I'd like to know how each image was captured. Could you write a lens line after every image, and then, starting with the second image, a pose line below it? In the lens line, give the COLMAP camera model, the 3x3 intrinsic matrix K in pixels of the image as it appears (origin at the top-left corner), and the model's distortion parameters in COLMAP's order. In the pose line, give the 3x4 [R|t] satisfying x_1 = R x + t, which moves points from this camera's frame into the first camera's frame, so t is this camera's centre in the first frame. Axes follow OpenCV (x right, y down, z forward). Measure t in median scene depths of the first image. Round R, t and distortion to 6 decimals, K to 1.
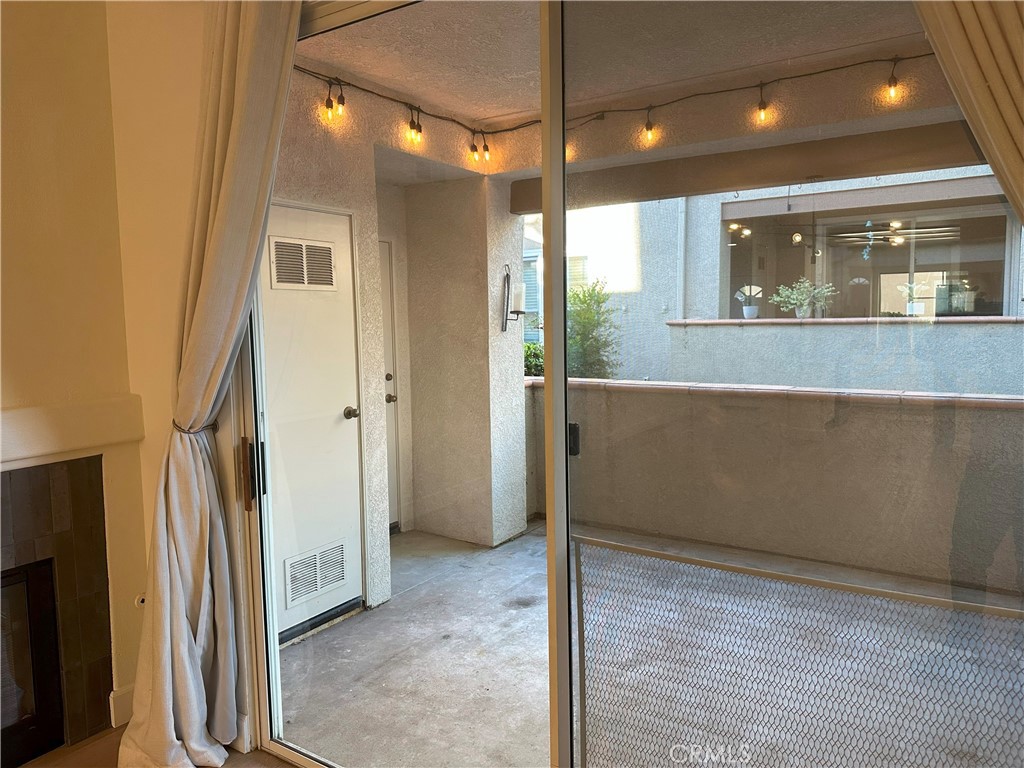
lens RADIAL K [[719.8, 0, 506.7], [0, 719.8, 383.8], [0, 0, 1]] dist [0.212907, -0.463273]
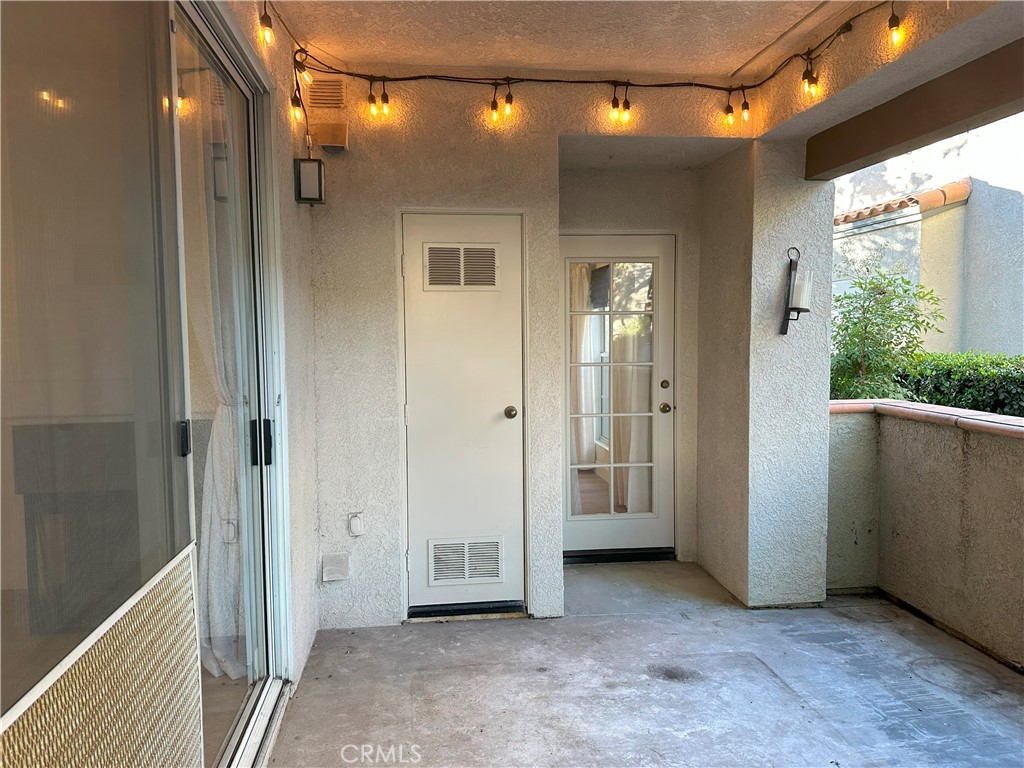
lens RADIAL K [[719.8, 0, 506.7], [0, 719.8, 383.8], [0, 0, 1]] dist [0.212907, -0.463273]
pose [[0.642805, 0.066709, -0.763119, 0.512597], [-0.074490, 0.996923, 0.024401, -0.022145], [0.762399, 0.041160, 0.645797, 0.340263]]
